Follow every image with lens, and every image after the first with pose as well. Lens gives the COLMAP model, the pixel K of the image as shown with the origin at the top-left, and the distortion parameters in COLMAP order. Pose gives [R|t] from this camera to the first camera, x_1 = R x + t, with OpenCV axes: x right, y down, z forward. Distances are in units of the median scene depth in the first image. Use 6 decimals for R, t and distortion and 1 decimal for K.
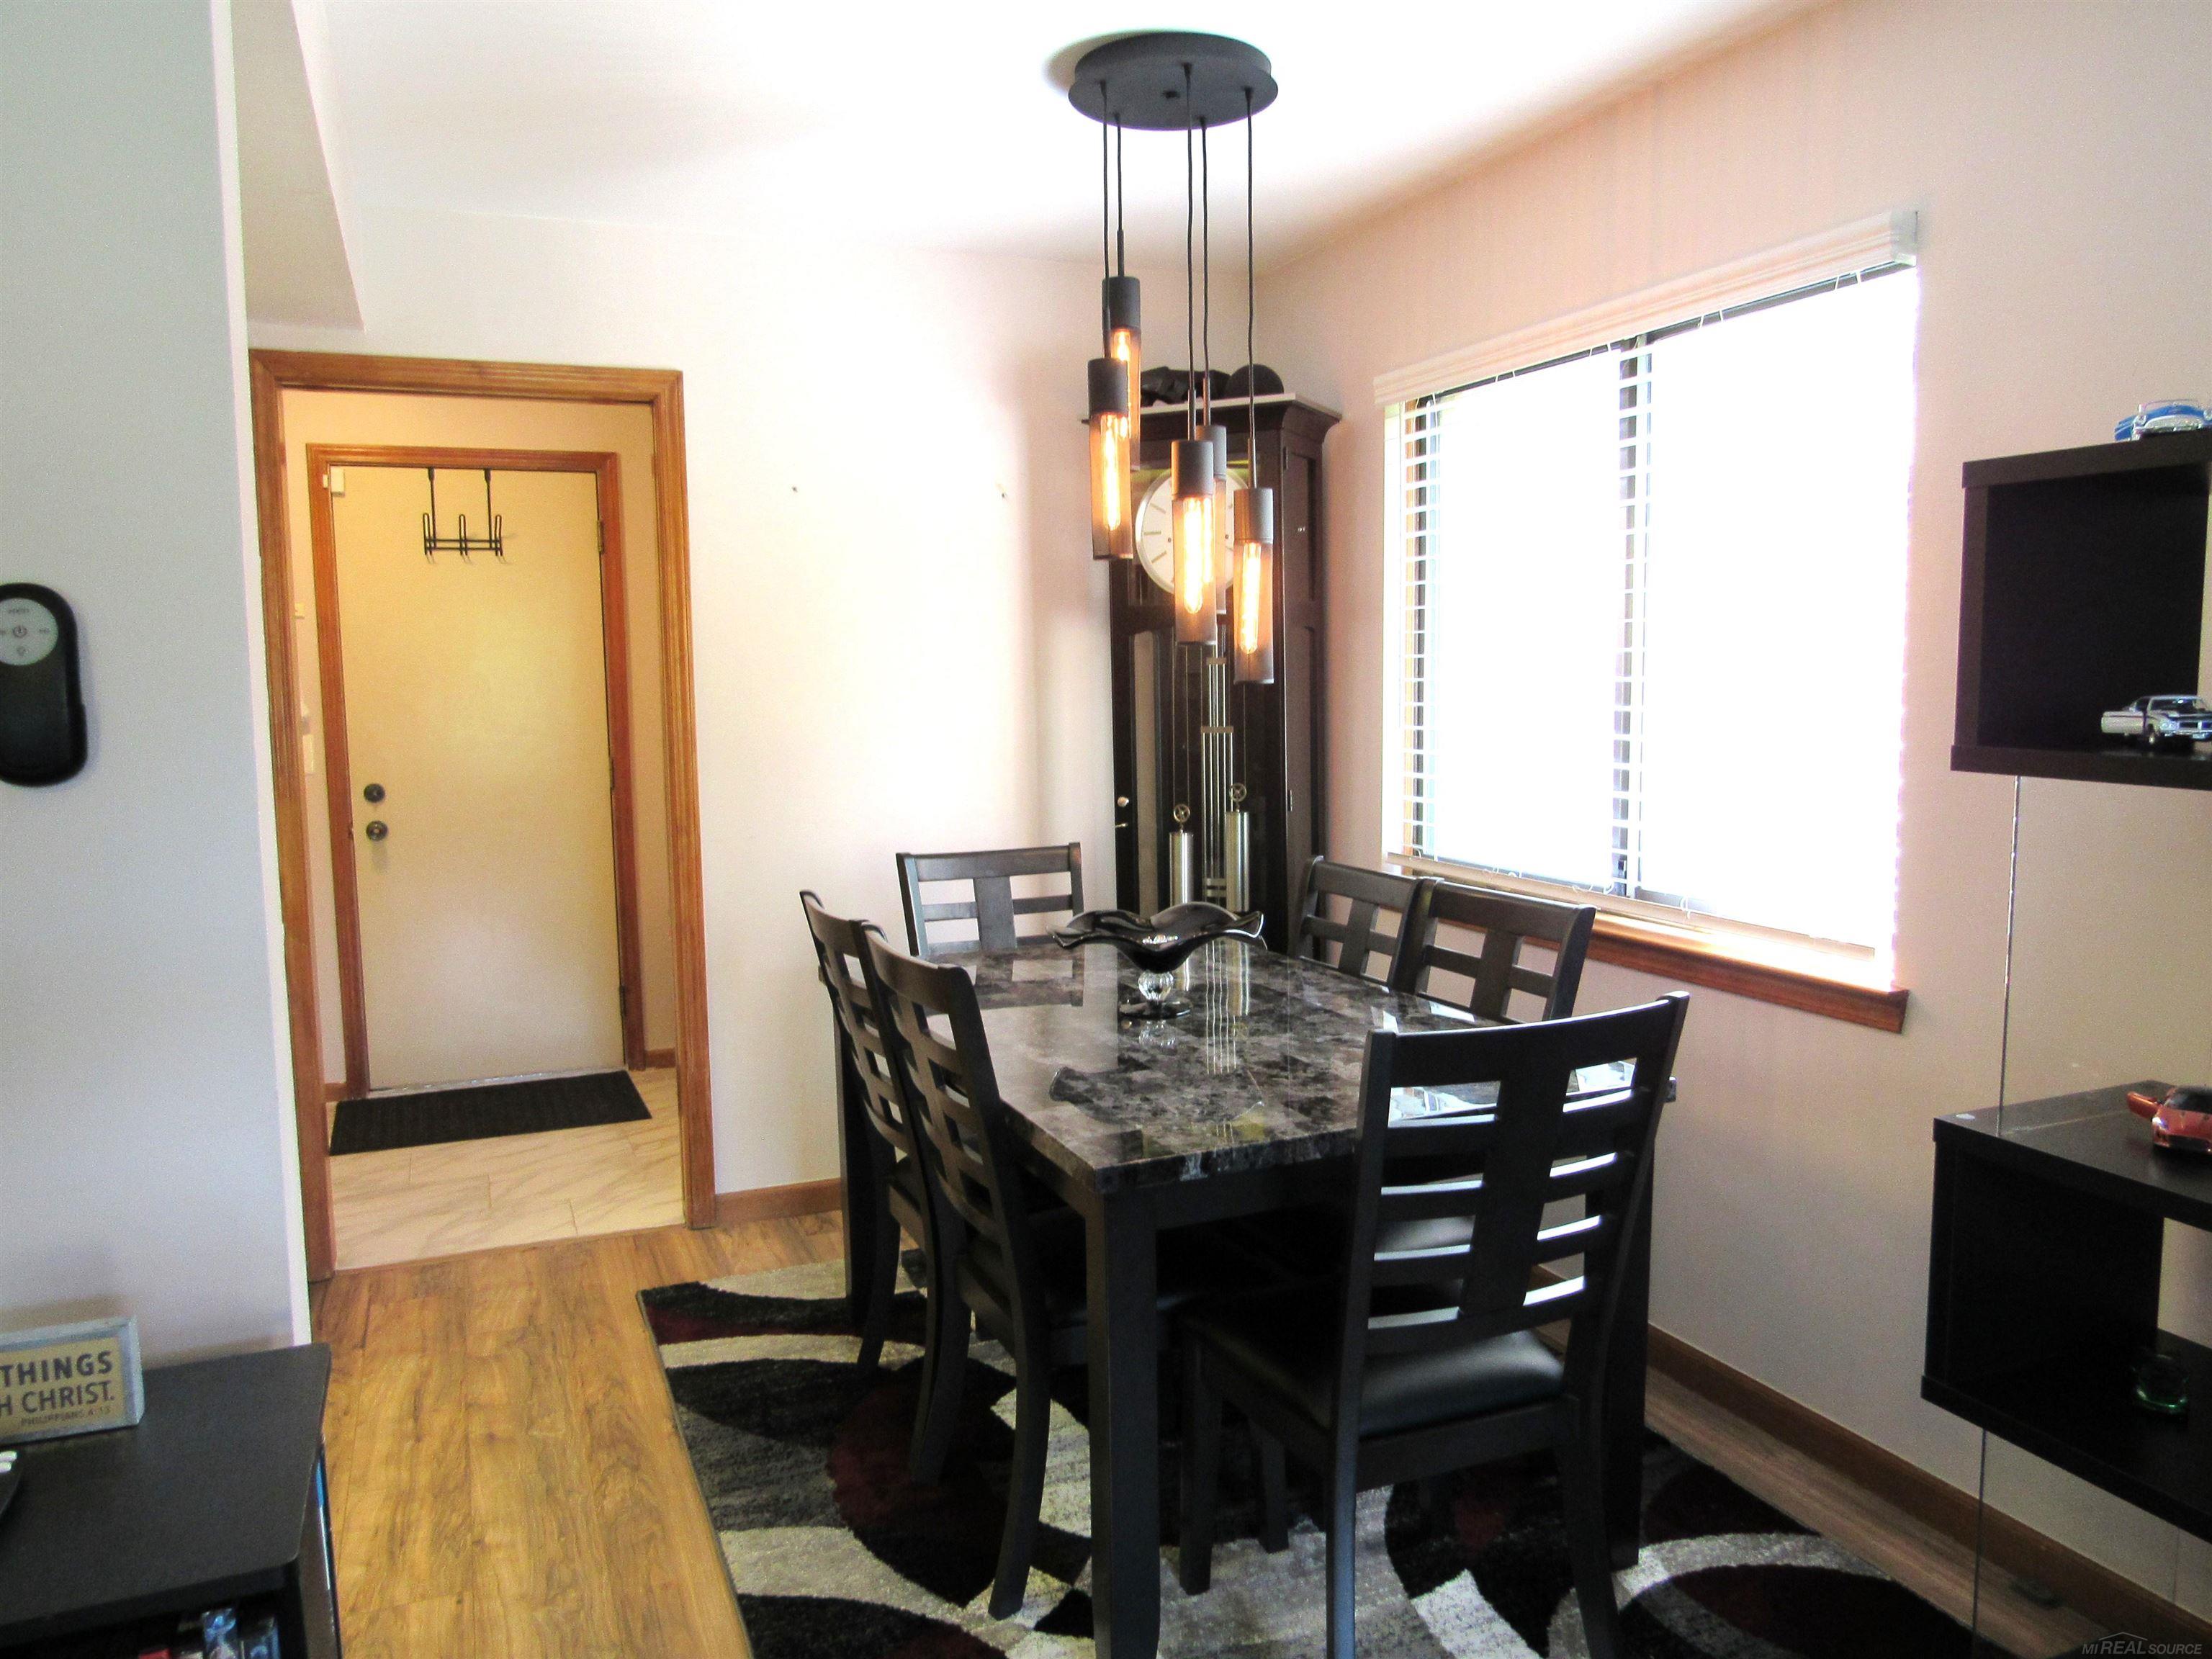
lens RADIAL K [[1577.7, 0, 1106.0], [0, 1577.7, 829.5], [0, 0, 1]] dist [-0.021526, 0.001065]
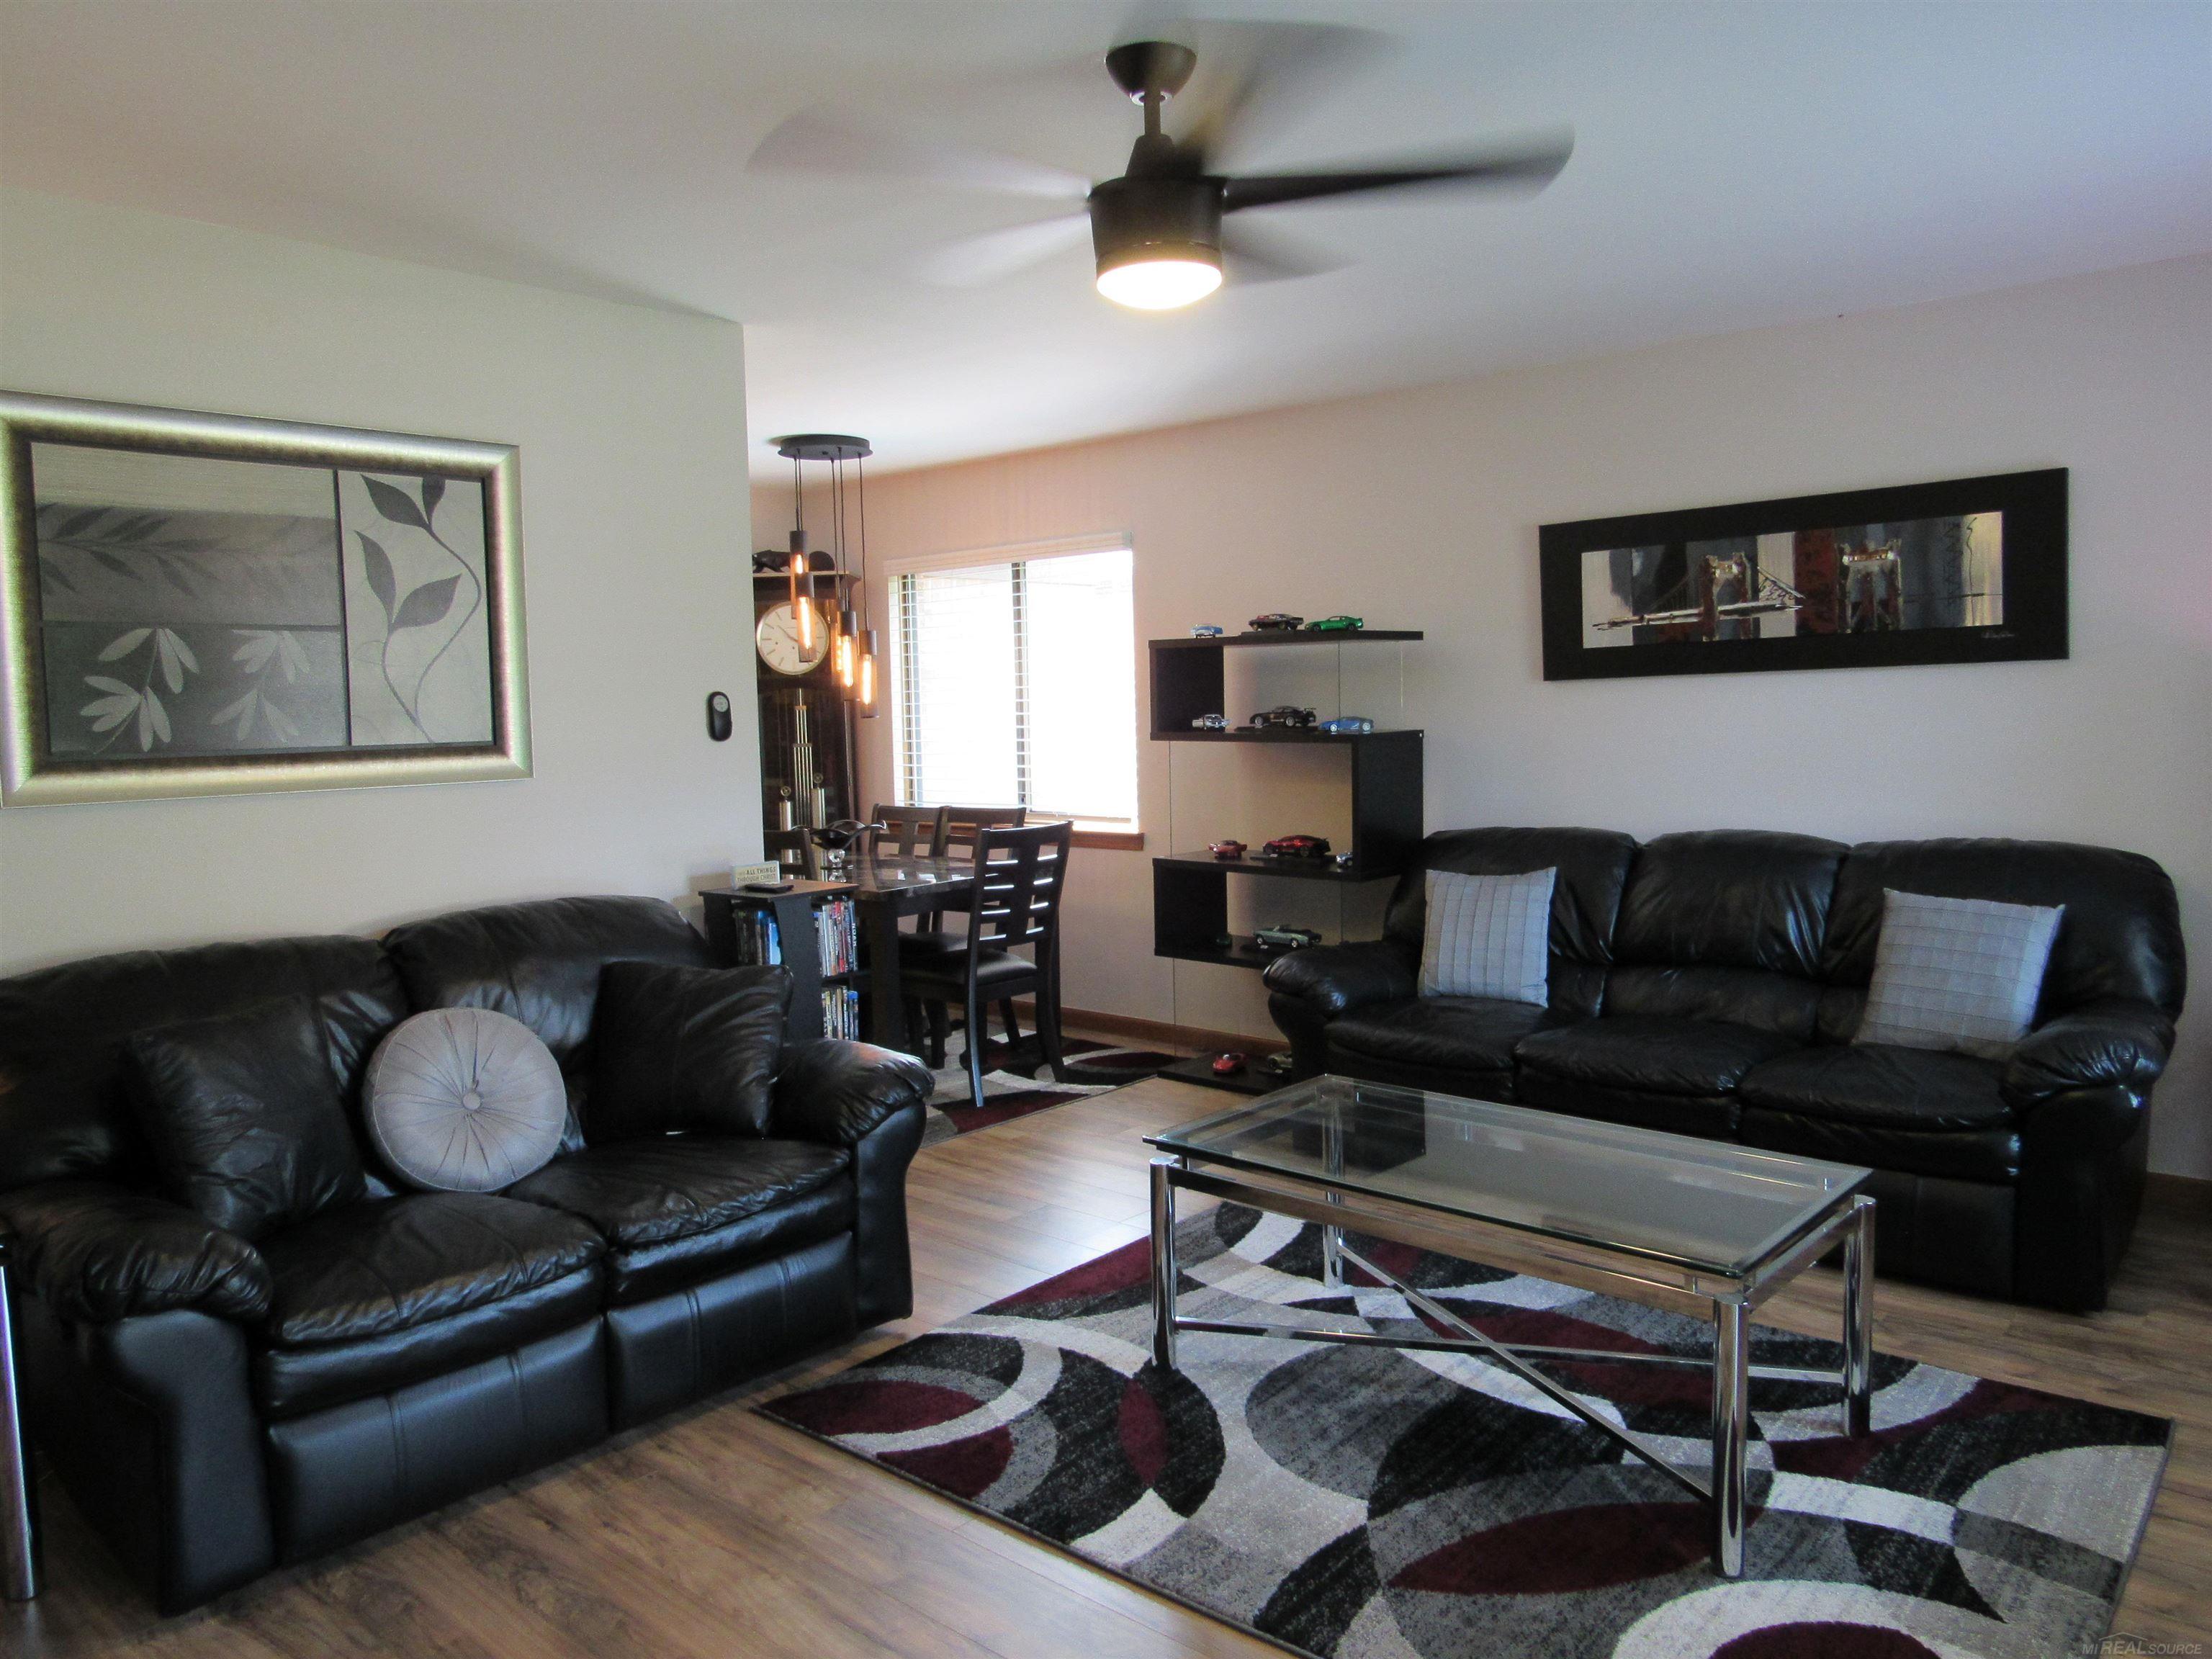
lens RADIAL K [[1577.7, 0, 1106.0], [0, 1577.7, 829.5], [0, 0, 1]] dist [-0.021526, 0.001065]
pose [[0.900748, -0.041236, 0.432380, -0.657569], [0.054367, 0.998358, -0.018046, 0.140101], [-0.430925, 0.039762, 0.901511, -1.296417]]
